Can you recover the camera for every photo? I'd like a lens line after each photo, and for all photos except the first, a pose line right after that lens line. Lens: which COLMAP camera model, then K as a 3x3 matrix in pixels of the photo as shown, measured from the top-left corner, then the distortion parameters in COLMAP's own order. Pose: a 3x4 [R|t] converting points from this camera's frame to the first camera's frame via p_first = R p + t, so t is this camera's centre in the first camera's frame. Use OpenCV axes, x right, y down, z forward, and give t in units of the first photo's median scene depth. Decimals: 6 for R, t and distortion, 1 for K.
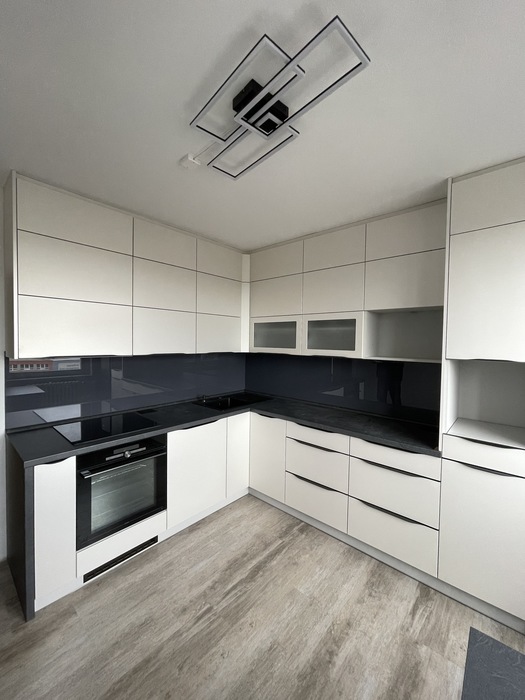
lens RADIAL K [[282.3, 0, 267.3], [0, 282.3, 349.2], [0, 0, 1]] dist [-0.005069, 0.000705]
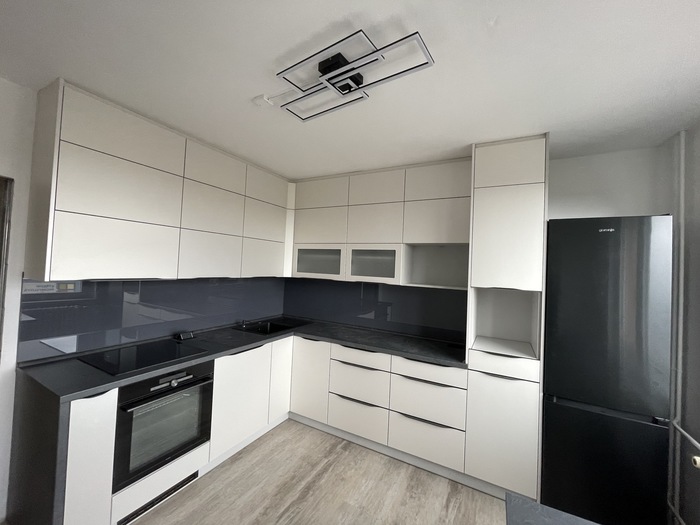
lens RADIAL K [[282.3, 0, 351.3], [0, 282.3, 258.5], [0, 0, 1]] dist [-0.005069, 0.000705]
pose [[0.974761, 0.033229, 0.220763, -0.126441], [-0.021890, 0.998322, -0.053611, -0.009689], [-0.222174, 0.047426, 0.973853, -0.074112]]
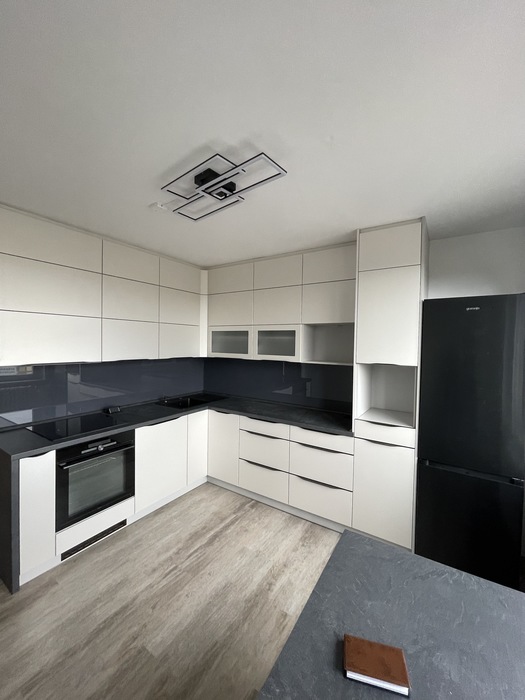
lens RADIAL K [[282.3, 0, 267.0], [0, 282.3, 349.3], [0, 0, 1]] dist [-0.005069, 0.000705]
pose [[0.989518, -0.003188, 0.144372, 0.014513], [0.003620, 0.999990, -0.002731, -0.024729], [-0.144362, 0.003225, 0.989520, -0.228428]]
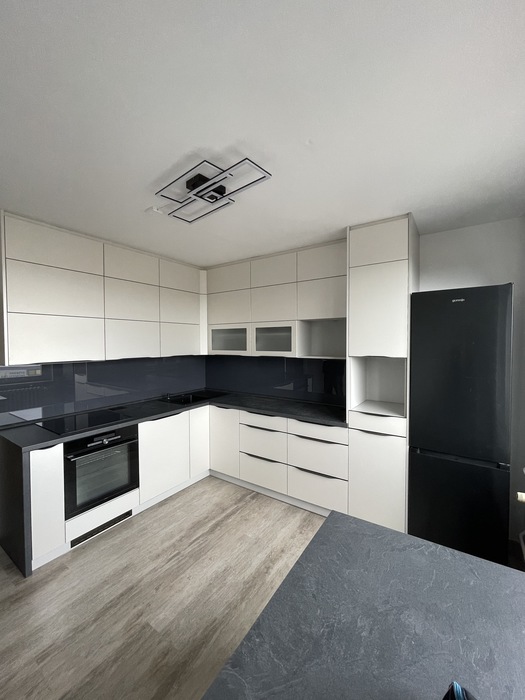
lens RADIAL K [[282.3, 0, 267.0], [0, 282.3, 349.0], [0, 0, 1]] dist [-0.005069, 0.000705]
pose [[0.991874, -0.023537, 0.125024, 0.050153], [0.023885, 0.999714, -0.001287, -0.007762], [-0.124958, 0.004262, 0.992153, -0.277453]]
